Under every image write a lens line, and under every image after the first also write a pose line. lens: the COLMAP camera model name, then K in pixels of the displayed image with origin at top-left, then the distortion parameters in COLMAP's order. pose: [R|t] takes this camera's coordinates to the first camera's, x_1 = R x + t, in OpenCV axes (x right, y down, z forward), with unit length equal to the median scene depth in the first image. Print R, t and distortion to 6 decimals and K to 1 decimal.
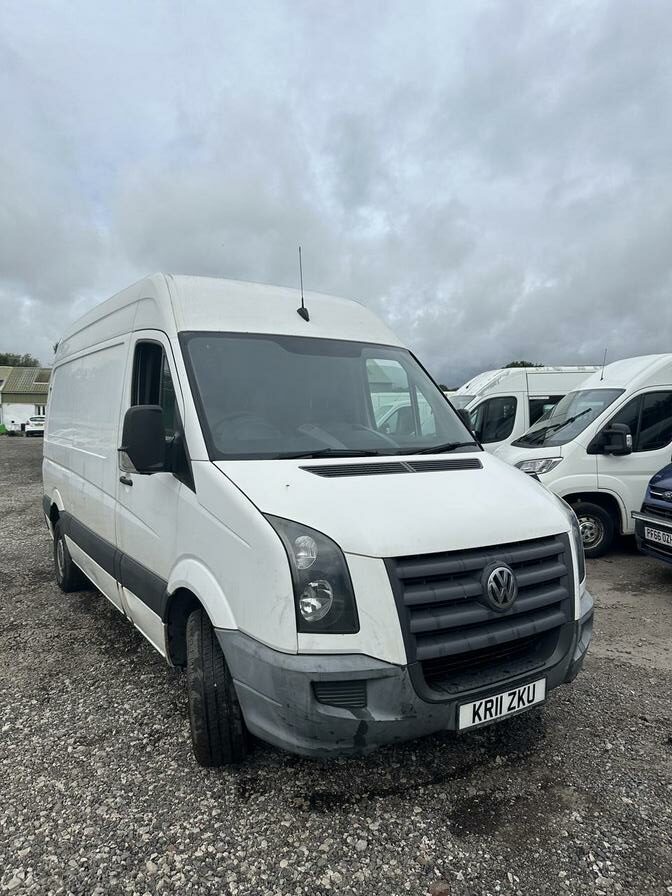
lens RADIAL K [[609.9, 0, 333.6], [0, 609.9, 471.5], [0, 0, 1]] dist [0.003629, 0.003597]
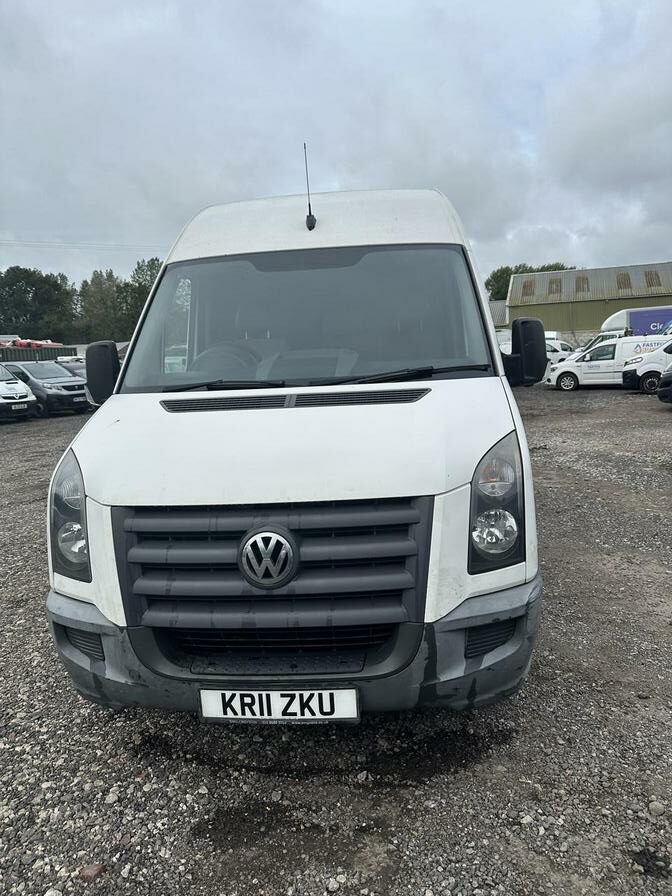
lens RADIAL K [[611.8, 0, 336.0], [0, 611.8, 448.0], [0, 0, 1]] dist [0.002078, -0.004700]
pose [[0.793339, 0.042235, -0.607314, 0.812800], [0.009103, 0.996656, 0.081203, -0.011930], [0.608712, -0.069950, 0.790301, 0.452811]]
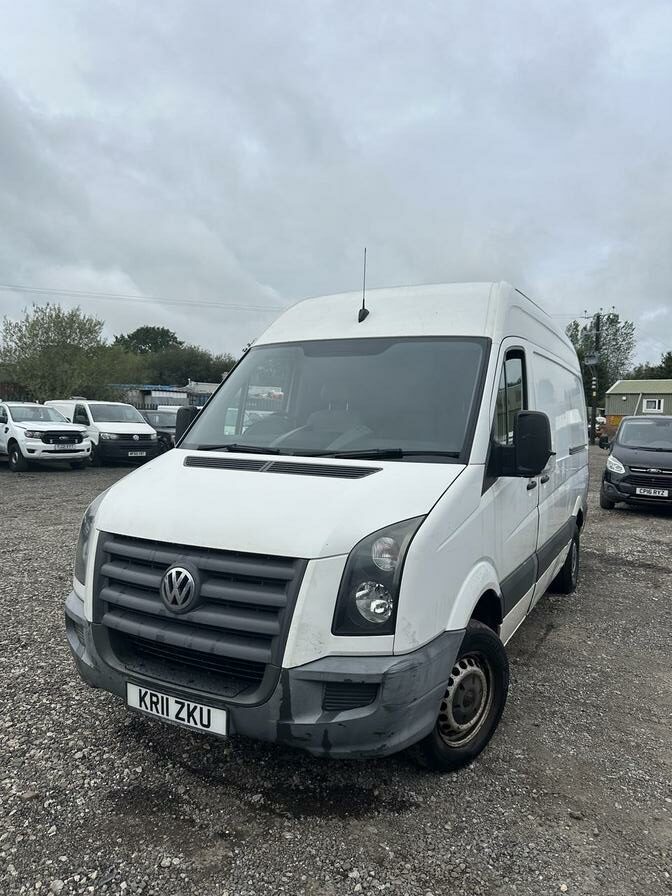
lens RADIAL K [[609.9, 0, 333.6], [0, 609.9, 471.5], [0, 0, 1]] dist [0.003629, 0.003597]
pose [[0.510504, 0.075888, -0.856520, 1.226117], [-0.089308, 0.995390, 0.034963, -0.052098], [0.855225, 0.058645, 0.514928, 0.704205]]
